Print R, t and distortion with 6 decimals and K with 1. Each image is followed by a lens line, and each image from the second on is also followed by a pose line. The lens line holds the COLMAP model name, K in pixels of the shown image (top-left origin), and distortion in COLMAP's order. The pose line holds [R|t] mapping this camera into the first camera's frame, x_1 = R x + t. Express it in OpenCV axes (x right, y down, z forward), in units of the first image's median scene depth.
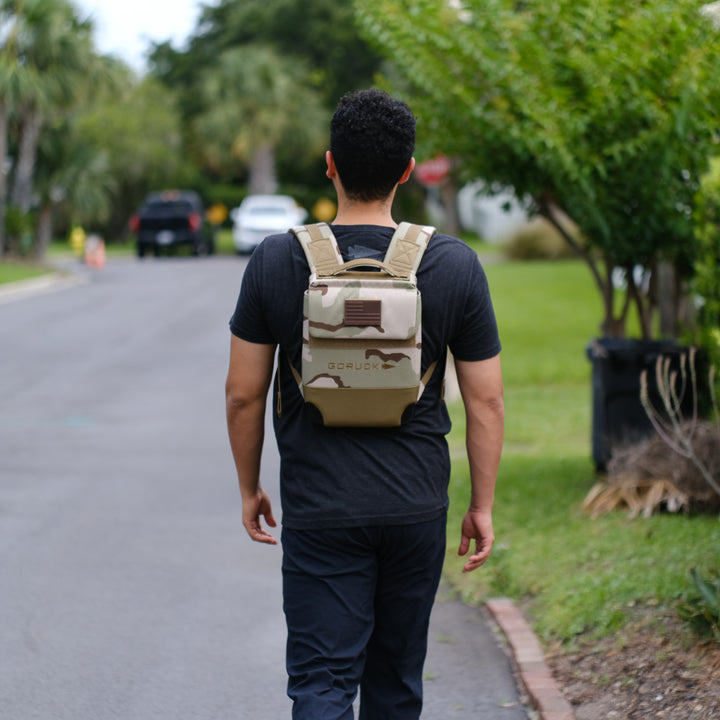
lens RADIAL K [[2359.2, 0, 360.0], [0, 2359.2, 360.0], [0, 0, 1]] dist [0.937528, -29.580444]
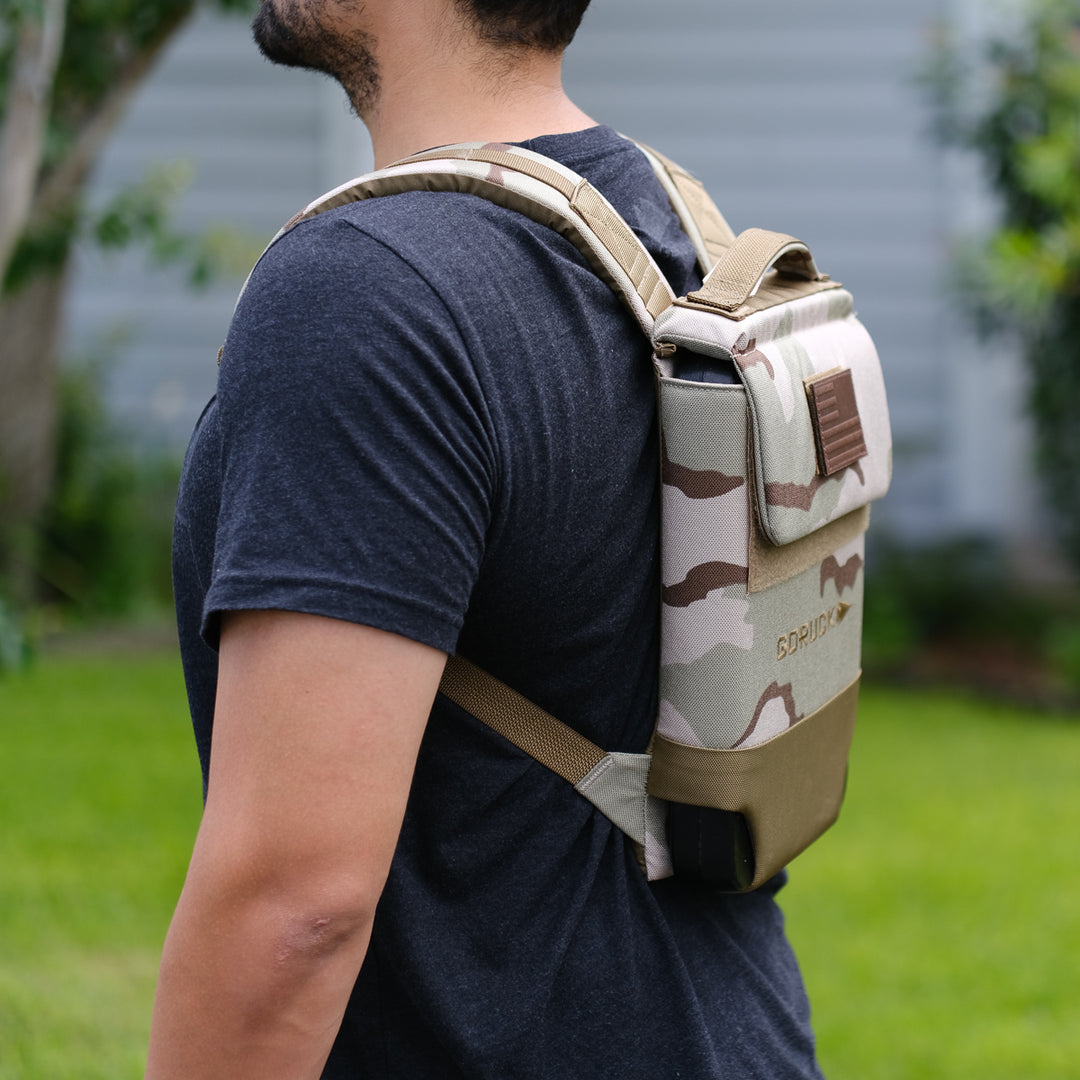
lens RADIAL K [[3538.8, 0, 540.0], [0, 3538.8, 540.0], [0, 0, 1]] dist [0.937528, -29.580444]
pose [[0.374891, -0.170675, 0.911223, -0.377923], [0.222708, 0.970704, 0.090190, -0.050576], [-0.899921, 0.169125, 0.401919, 0.868300]]
